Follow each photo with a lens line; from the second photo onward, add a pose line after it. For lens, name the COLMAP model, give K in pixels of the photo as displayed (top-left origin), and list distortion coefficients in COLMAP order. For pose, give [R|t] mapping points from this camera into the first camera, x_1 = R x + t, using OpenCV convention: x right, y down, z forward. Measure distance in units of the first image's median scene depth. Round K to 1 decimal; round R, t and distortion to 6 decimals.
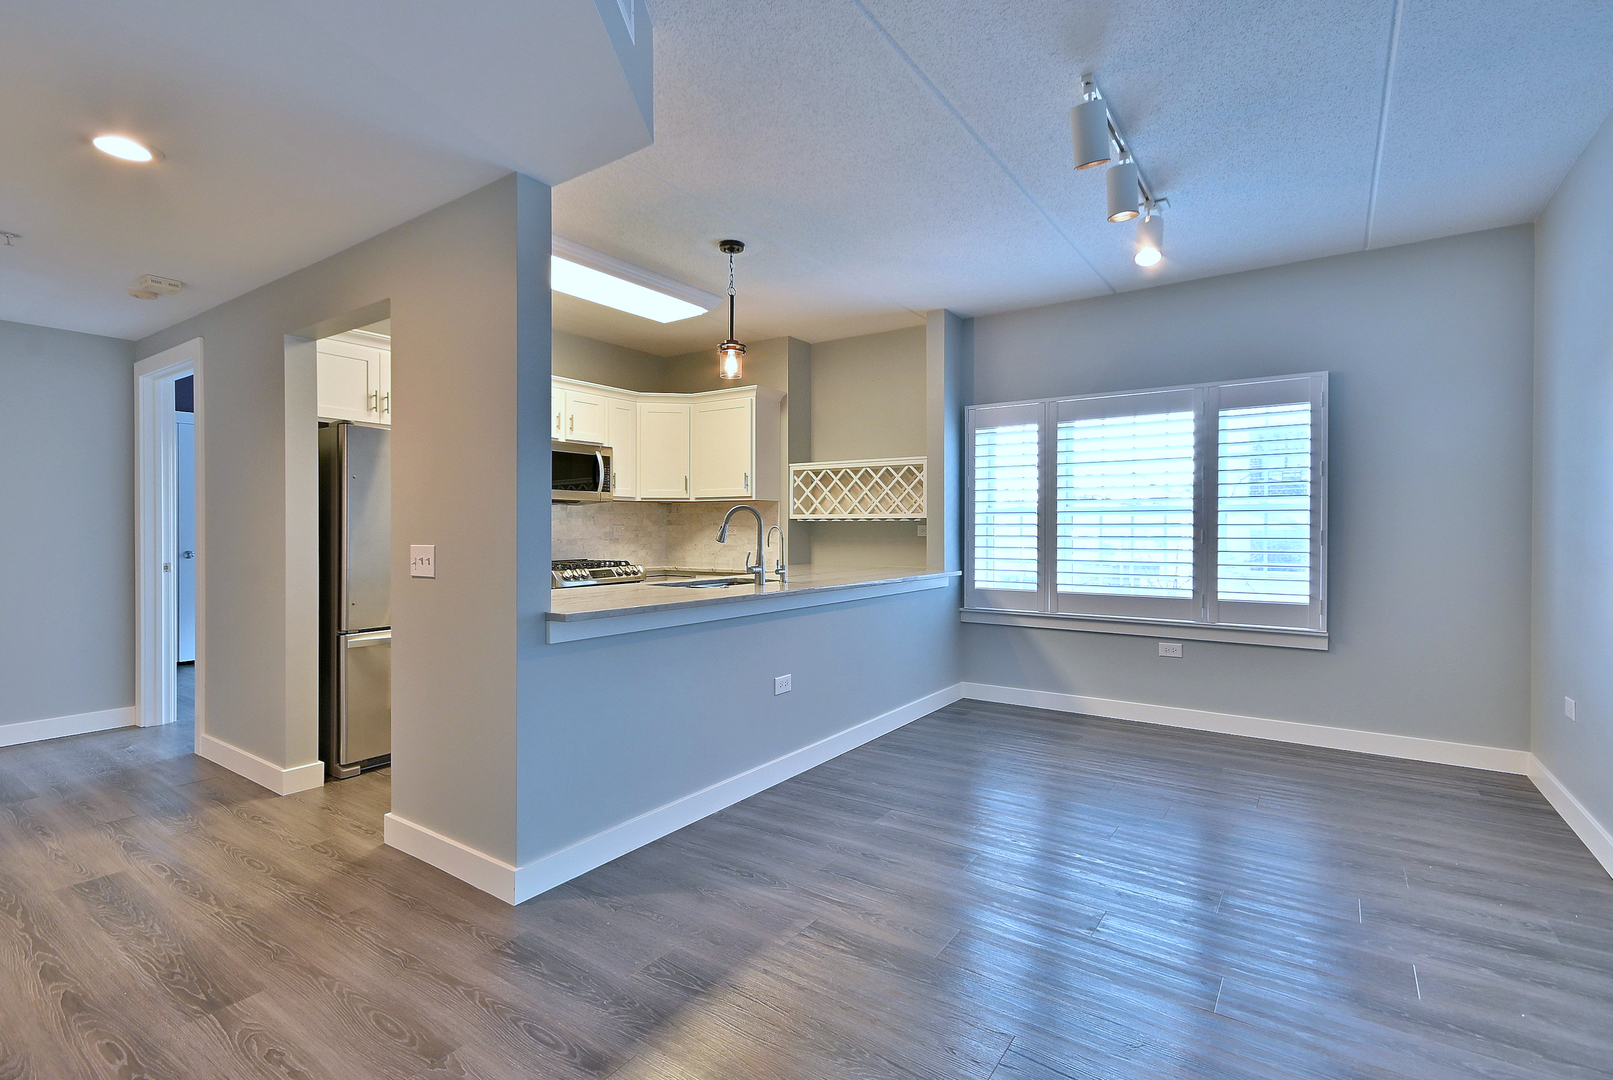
lens RADIAL K [[753.0, 0, 806.5], [0, 753.0, 540.0], [0, 0, 1]] dist [0.004961, -0.000346]
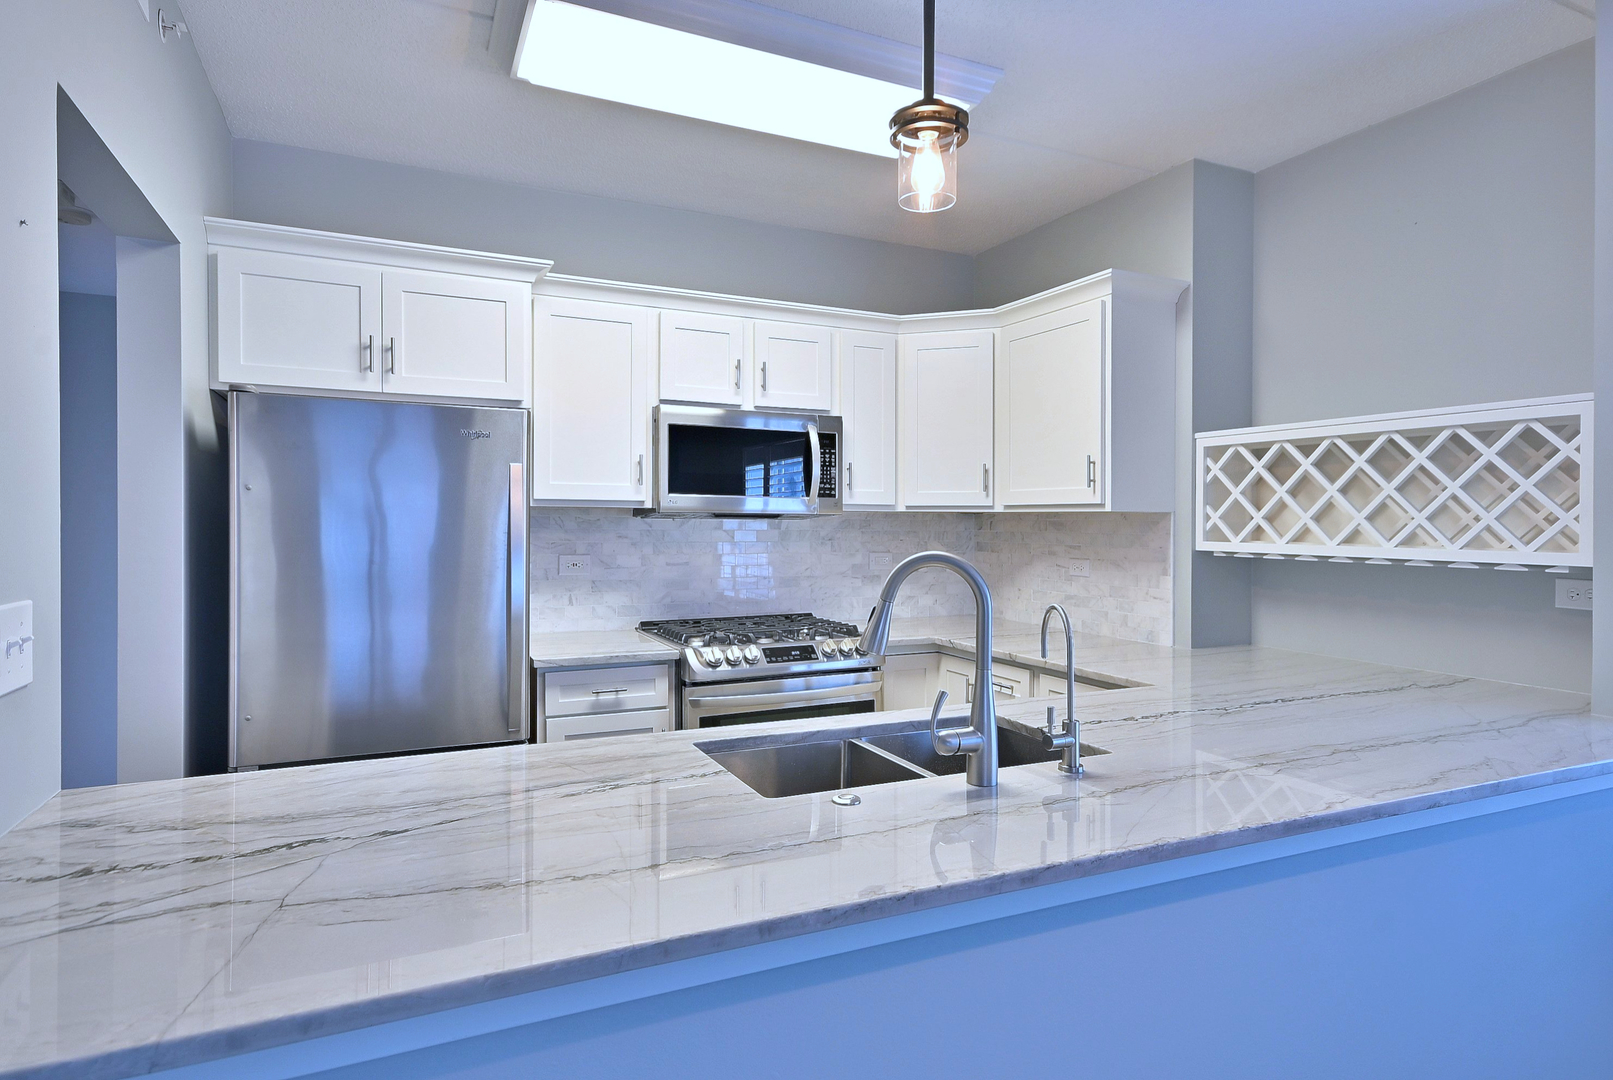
lens RADIAL K [[868.7, 0, 805.4], [0, 868.7, 522.4], [0, 0, 1]] dist [0.006350, 0.000023]
pose [[0.855914, 0.008836, -0.517043, 0.051533], [-0.017609, 0.999772, -0.012064, -0.036122], [0.516818, 0.019430, 0.855875, 0.426856]]
